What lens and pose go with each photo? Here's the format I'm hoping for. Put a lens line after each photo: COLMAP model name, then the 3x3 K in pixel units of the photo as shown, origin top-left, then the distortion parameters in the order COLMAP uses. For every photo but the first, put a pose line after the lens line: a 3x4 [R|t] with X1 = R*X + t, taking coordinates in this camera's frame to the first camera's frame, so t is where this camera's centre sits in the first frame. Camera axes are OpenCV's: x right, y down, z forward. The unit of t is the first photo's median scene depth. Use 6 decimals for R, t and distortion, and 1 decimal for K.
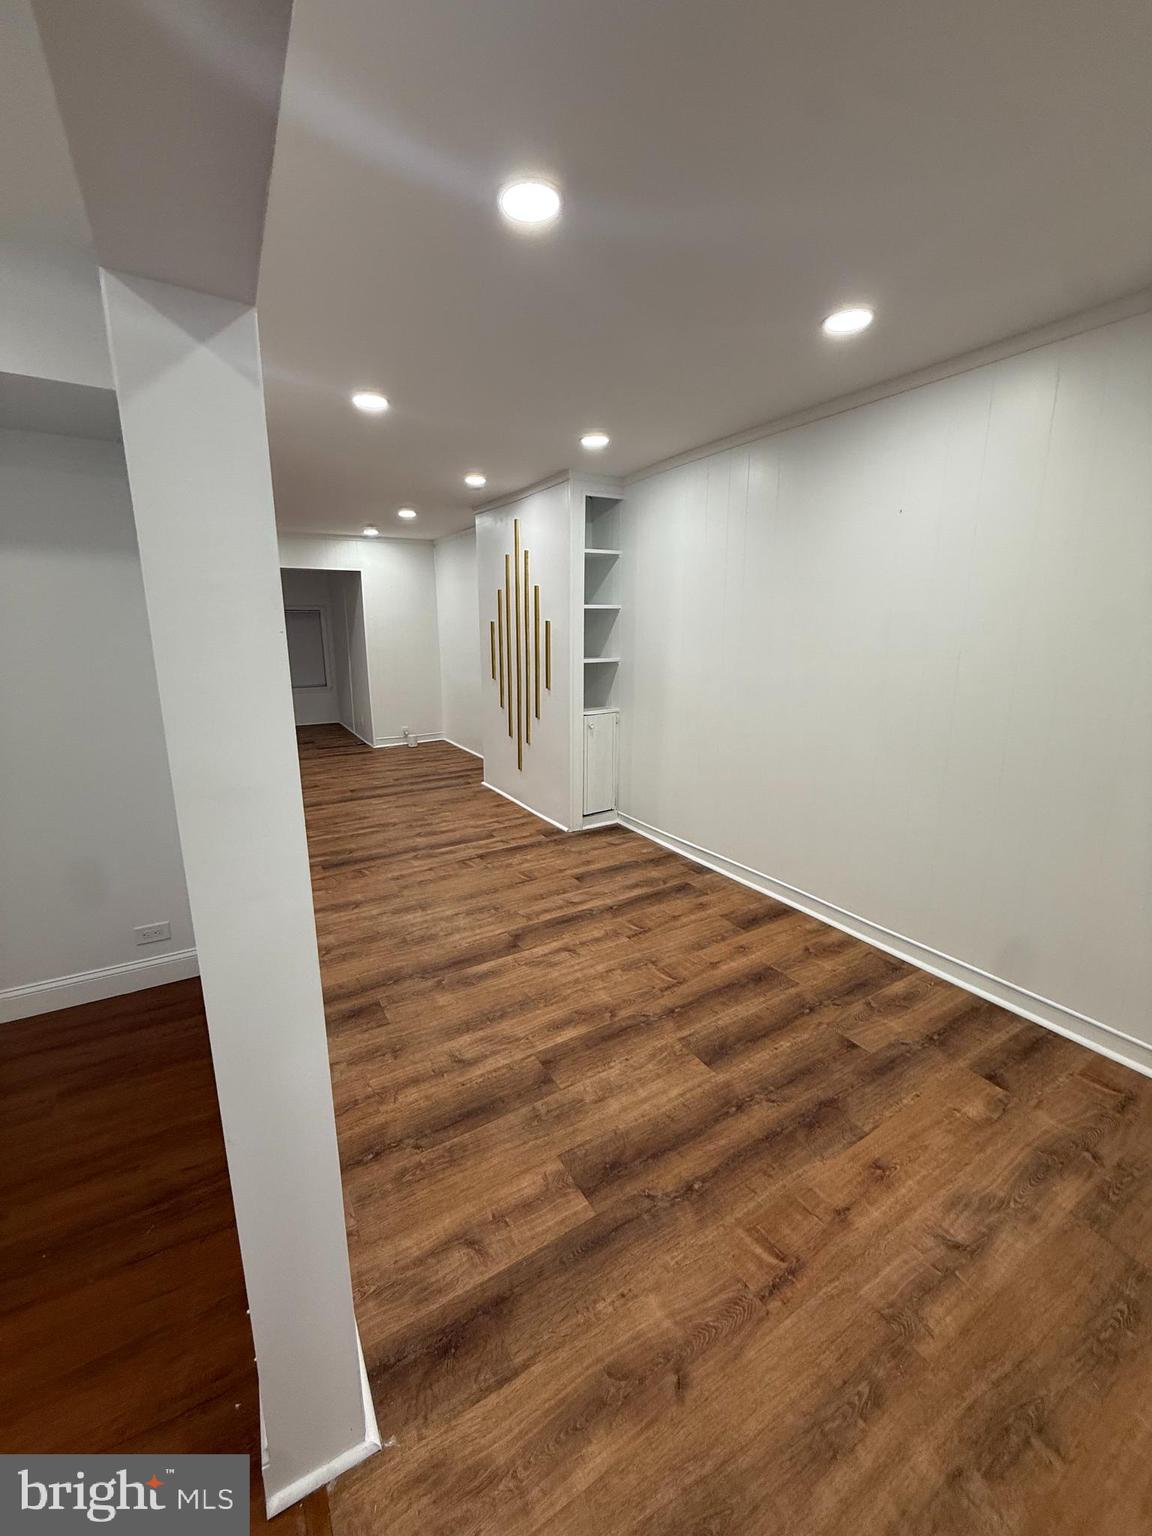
lens RADIAL K [[607.9, 0, 576.0], [0, 607.9, 768.0], [0, 0, 1]] dist [-0.011946, 0.000053]
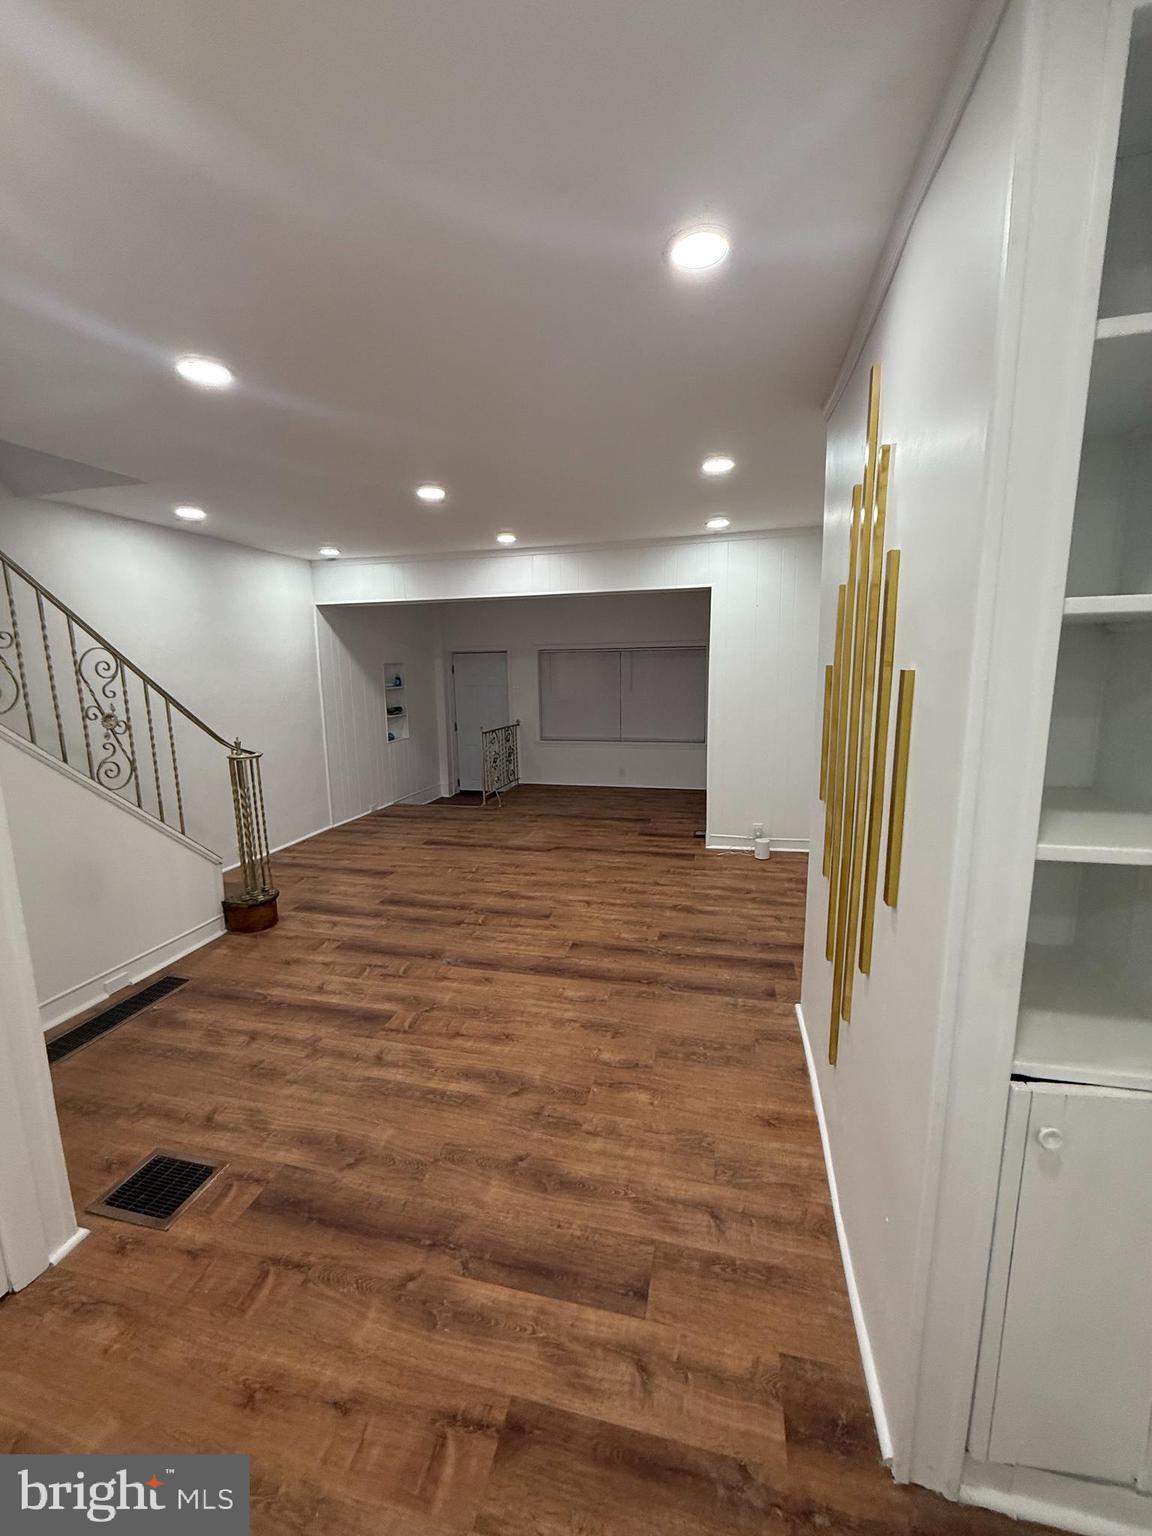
lens RADIAL K [[607.9, 0, 576.0], [0, 607.9, 768.0], [0, 0, 1]] dist [-0.011946, 0.000053]
pose [[0.711777, 0.101609, -0.695017, 0.036305], [-0.140966, 0.990014, 0.000372, -0.163747], [0.688115, 0.097709, 0.718993, 0.664112]]
